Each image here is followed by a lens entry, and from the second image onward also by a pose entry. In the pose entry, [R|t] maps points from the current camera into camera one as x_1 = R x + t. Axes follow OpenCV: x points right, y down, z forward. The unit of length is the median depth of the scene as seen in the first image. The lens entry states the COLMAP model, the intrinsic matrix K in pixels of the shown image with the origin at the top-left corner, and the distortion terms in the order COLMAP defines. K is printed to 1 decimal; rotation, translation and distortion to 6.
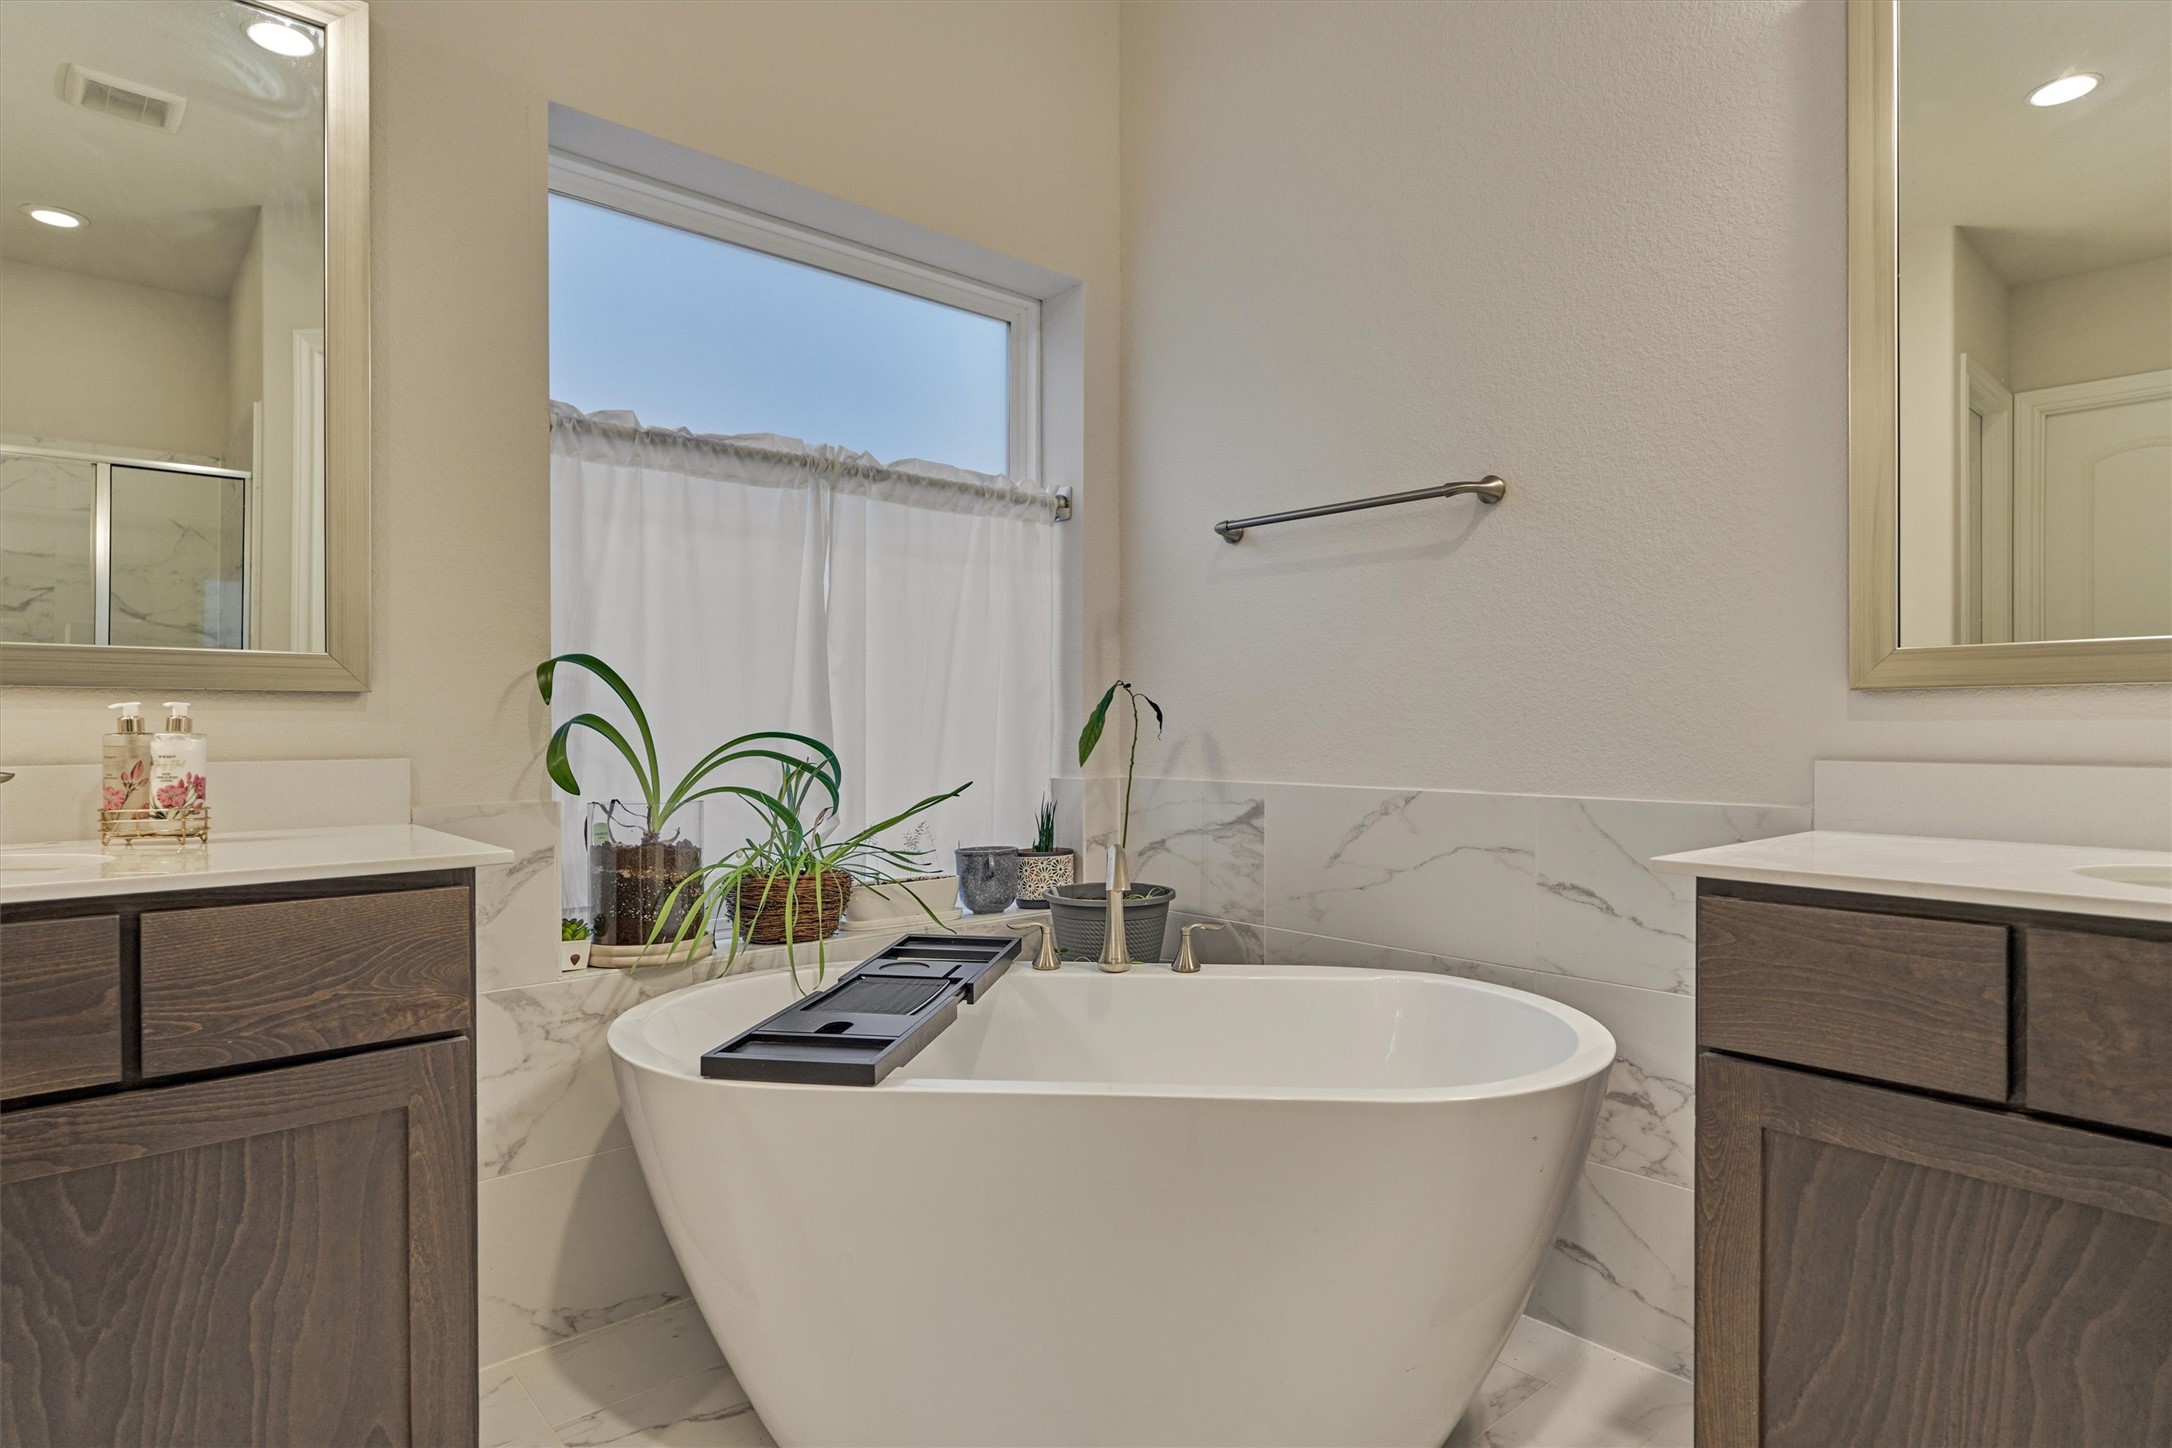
lens RADIAL K [[1130.5, 0, 1086.0], [0, 1130.5, 724.0], [0, 0, 1]] dist [0.002868, 0.000575]
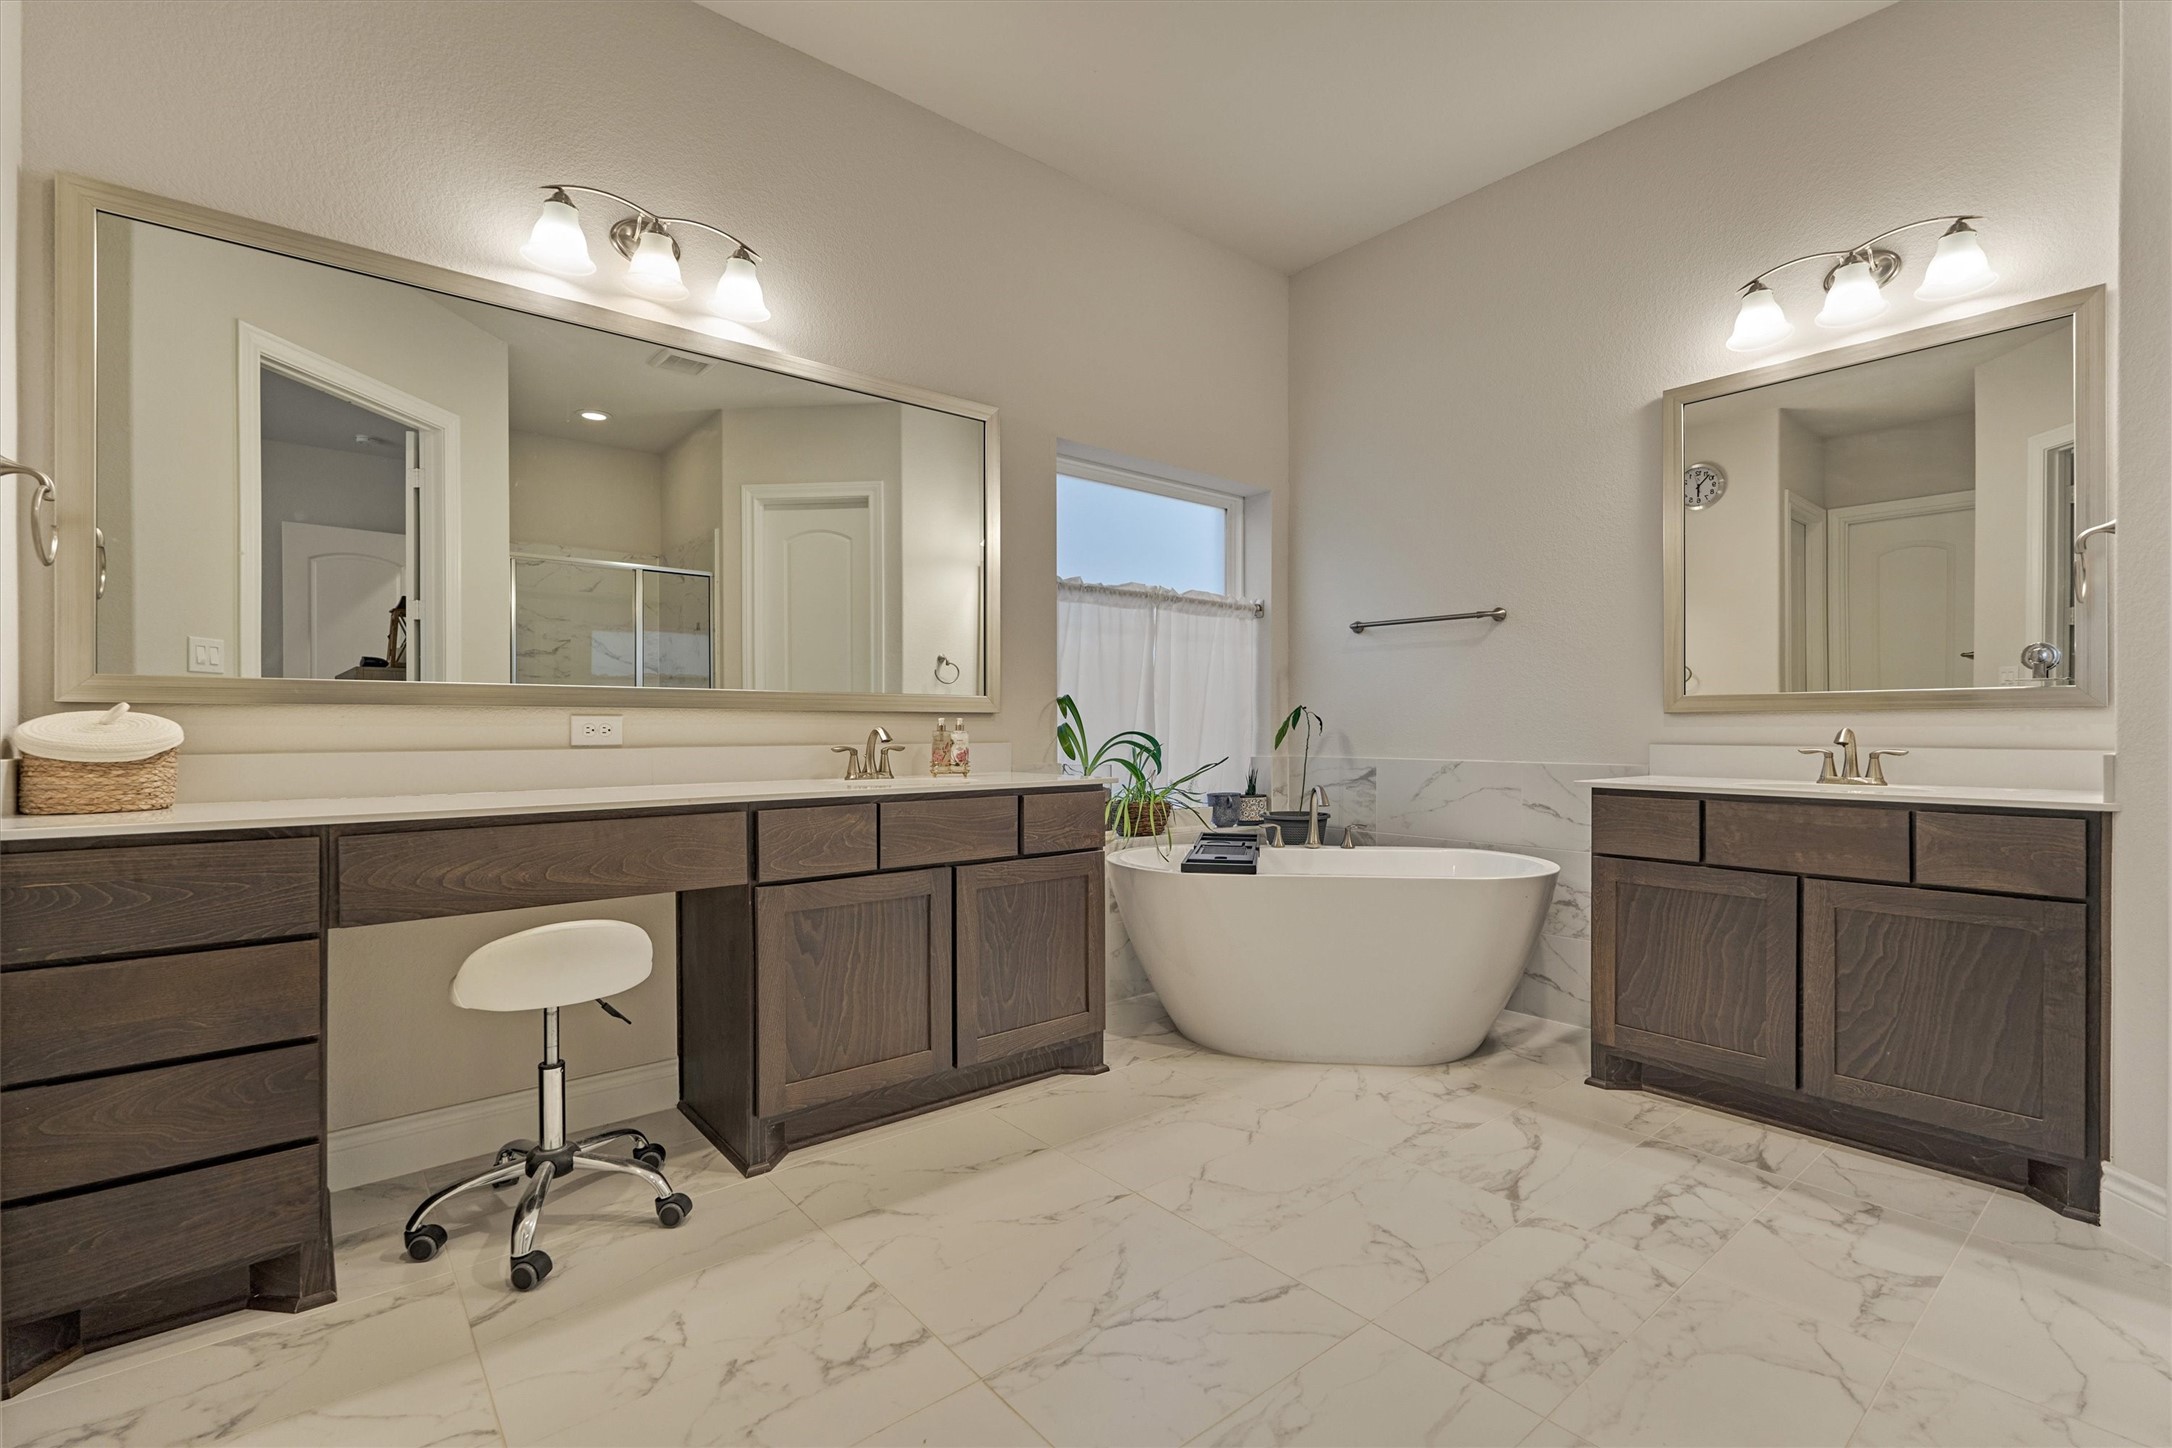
lens RADIAL K [[948.5, 0, 1086.0], [0, 948.5, 724.0], [0, 0, 1]] dist [0.000857, 0.000288]
pose [[0.999651, 0.001444, -0.026370, -0.326951], [-0.001524, 0.999994, -0.002989, -0.000826], [0.026365, 0.003028, 0.999648, -0.701114]]
